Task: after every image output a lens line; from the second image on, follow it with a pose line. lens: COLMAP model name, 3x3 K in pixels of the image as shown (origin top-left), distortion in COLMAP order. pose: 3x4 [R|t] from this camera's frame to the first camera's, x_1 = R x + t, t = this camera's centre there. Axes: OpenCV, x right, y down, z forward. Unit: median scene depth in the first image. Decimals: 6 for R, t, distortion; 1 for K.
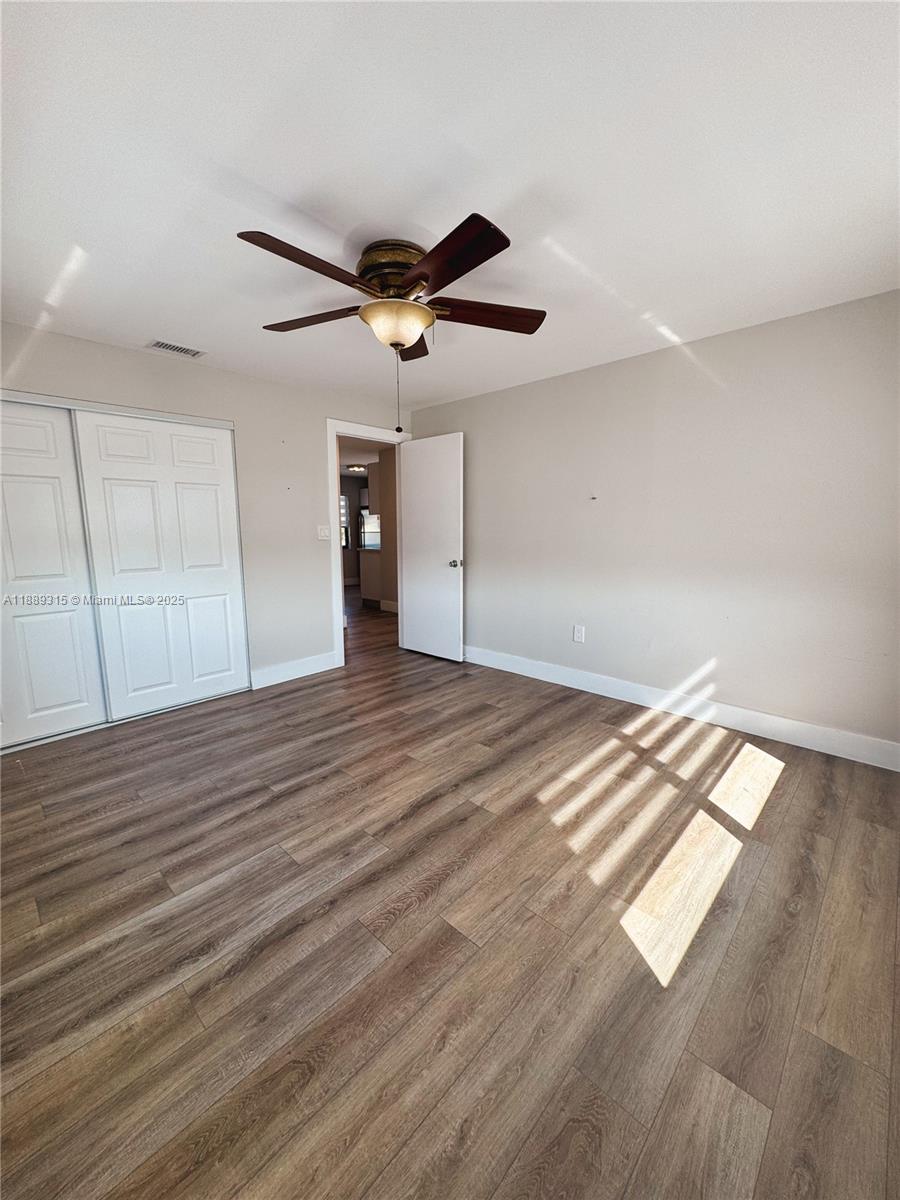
lens RADIAL K [[477.2, 0, 452.0], [0, 477.2, 602.4], [0, 0, 1]] dist [0.000559, 0.000133]
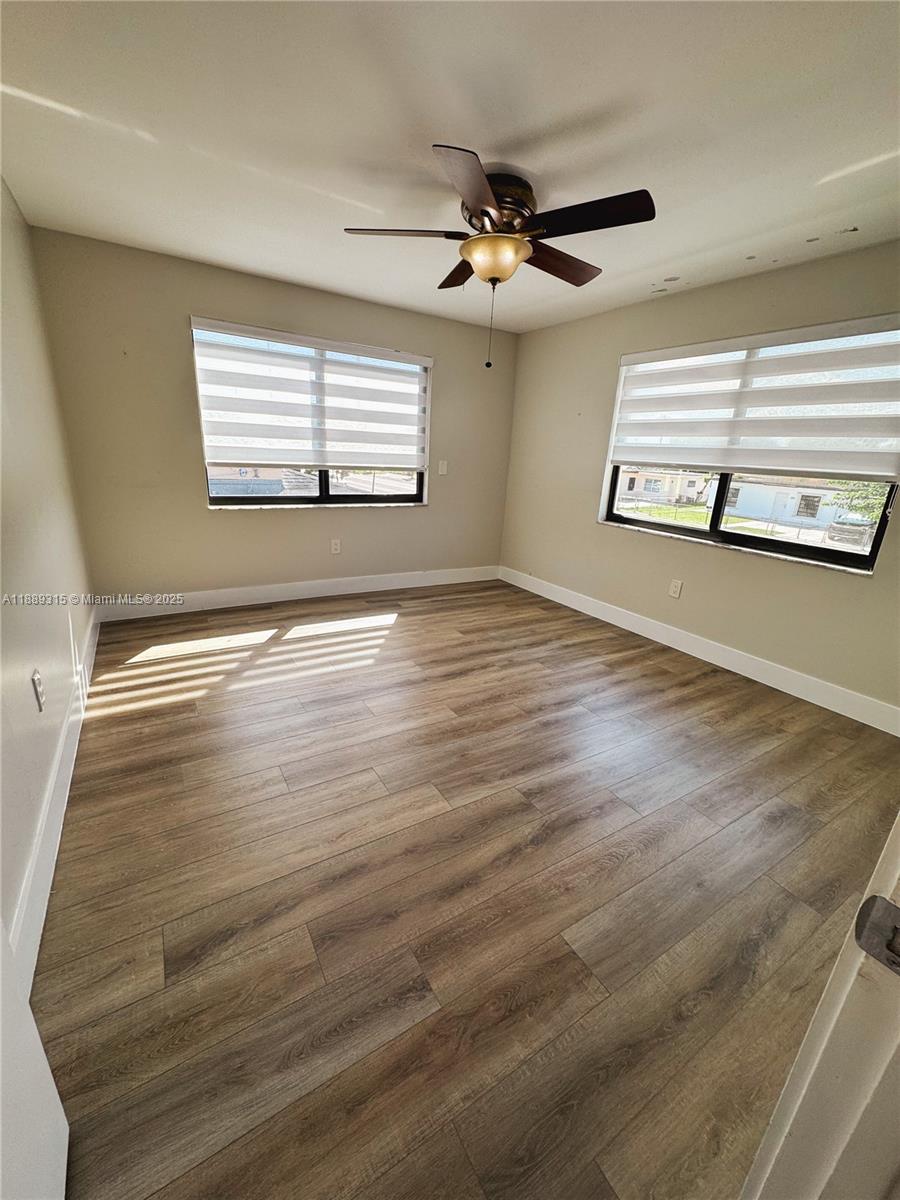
lens RADIAL K [[477.2, 0, 452.0], [0, 477.2, 602.4], [0, 0, 1]] dist [0.000559, 0.000133]
pose [[-0.966298, -0.121298, 0.227055, -0.334332], [-0.007216, 0.894444, 0.447121, -0.355444], [-0.257323, 0.430414, -0.865175, 2.141626]]
